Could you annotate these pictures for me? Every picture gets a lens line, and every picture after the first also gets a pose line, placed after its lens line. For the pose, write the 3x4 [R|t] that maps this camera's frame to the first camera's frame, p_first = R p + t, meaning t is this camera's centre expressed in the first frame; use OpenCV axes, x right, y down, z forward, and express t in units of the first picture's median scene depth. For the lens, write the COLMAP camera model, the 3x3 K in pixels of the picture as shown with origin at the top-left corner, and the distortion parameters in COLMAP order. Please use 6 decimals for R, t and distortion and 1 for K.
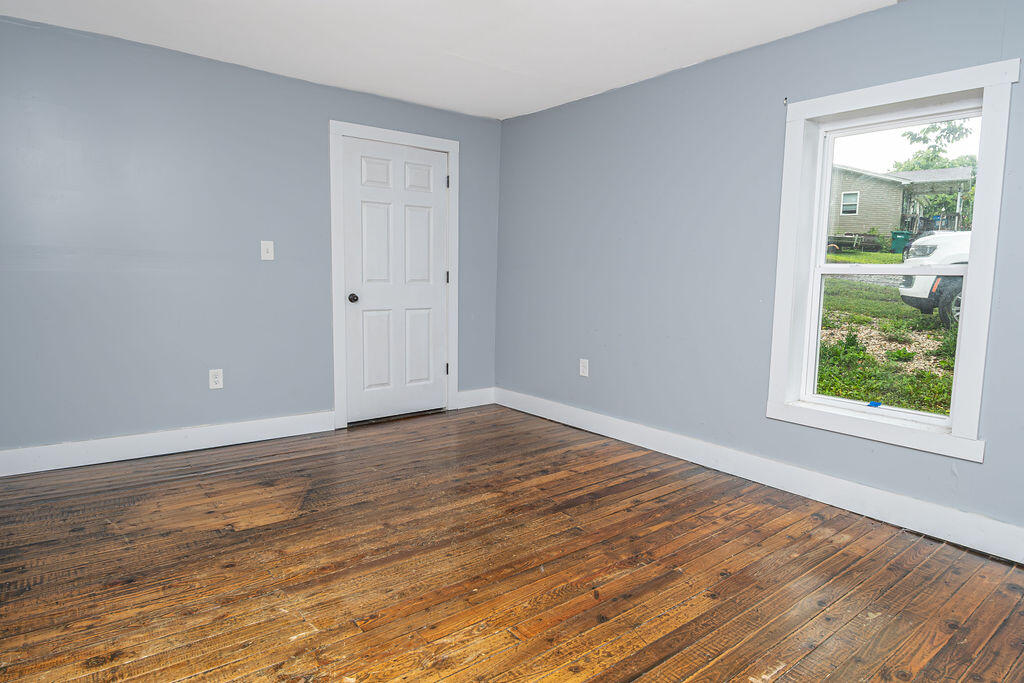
lens RADIAL K [[587.2, 0, 512.0], [0, 587.2, 341.5], [0, 0, 1]] dist [0.001345, -0.001196]
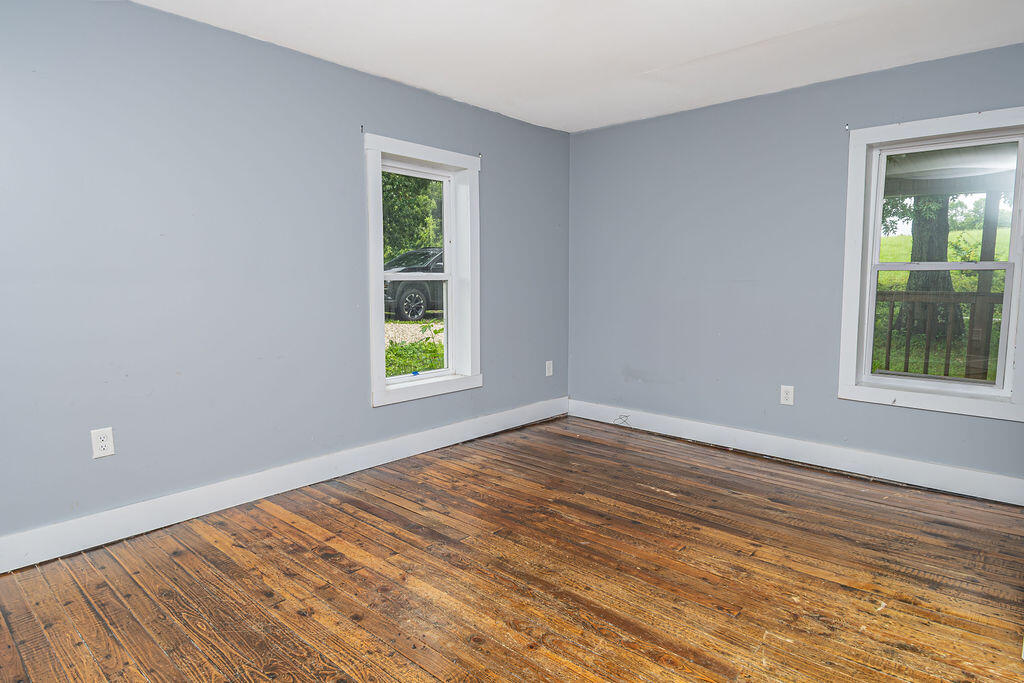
lens RADIAL K [[587.2, 0, 512.0], [0, 587.2, 341.5], [0, 0, 1]] dist [0.001345, -0.001196]
pose [[-0.169094, -0.124775, 0.977670, -0.794092], [0.115418, 0.982622, 0.145369, -0.146748], [-0.978819, 0.137421, -0.151754, 1.000271]]
